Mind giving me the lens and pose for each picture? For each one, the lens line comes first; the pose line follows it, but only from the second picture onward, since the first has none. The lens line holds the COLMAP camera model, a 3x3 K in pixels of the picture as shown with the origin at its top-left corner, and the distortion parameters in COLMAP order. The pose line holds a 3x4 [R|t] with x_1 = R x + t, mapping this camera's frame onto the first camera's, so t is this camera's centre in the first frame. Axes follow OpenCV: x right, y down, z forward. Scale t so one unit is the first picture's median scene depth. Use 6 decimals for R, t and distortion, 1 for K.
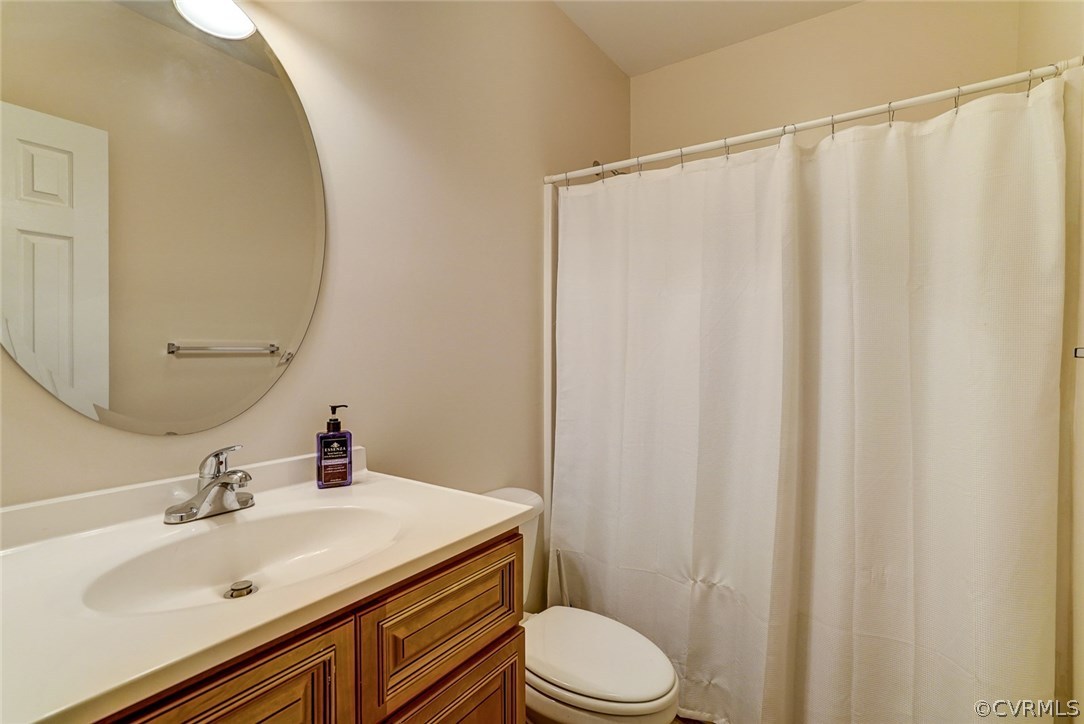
lens RADIAL K [[491.4, 0, 547.6], [0, 491.4, 362.6], [0, 0, 1]] dist [0.000148, 0.000588]
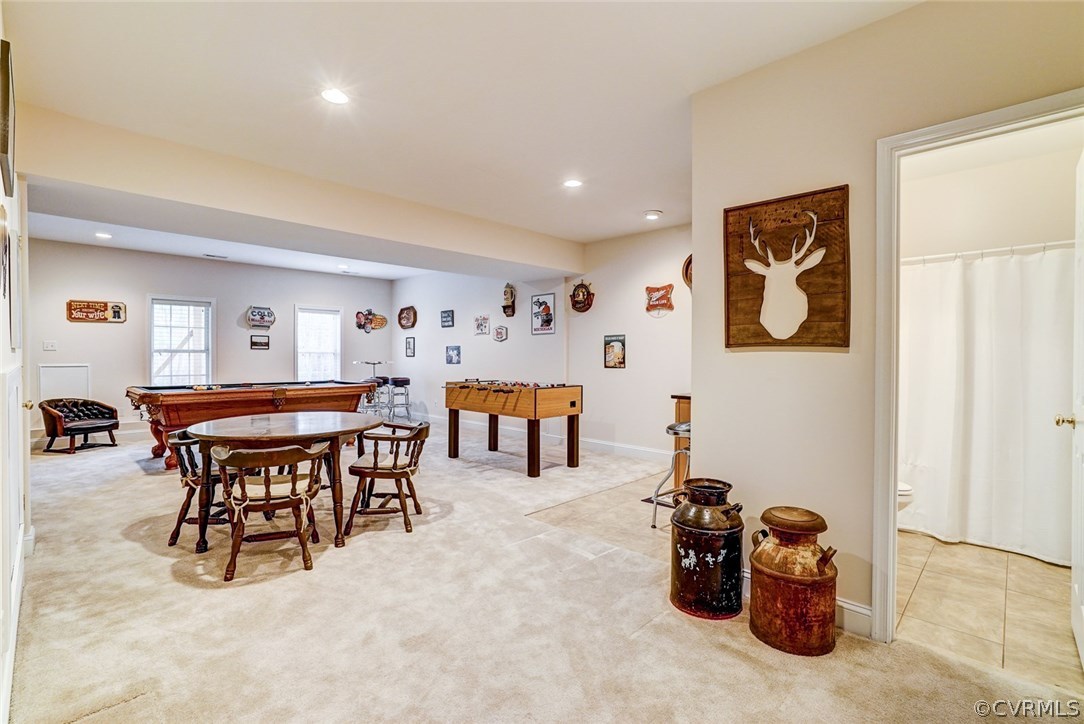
lens RADIAL K [[491.4, 0, 536.8], [0, 491.4, 358.4], [0, 0, 1]] dist [0.000148, 0.000588]
pose [[0.986775, 0.003971, -0.162048, -1.014447], [-0.005115, 0.999965, -0.006648, 0.012032], [0.162016, 0.007389, 0.986760, -1.473028]]
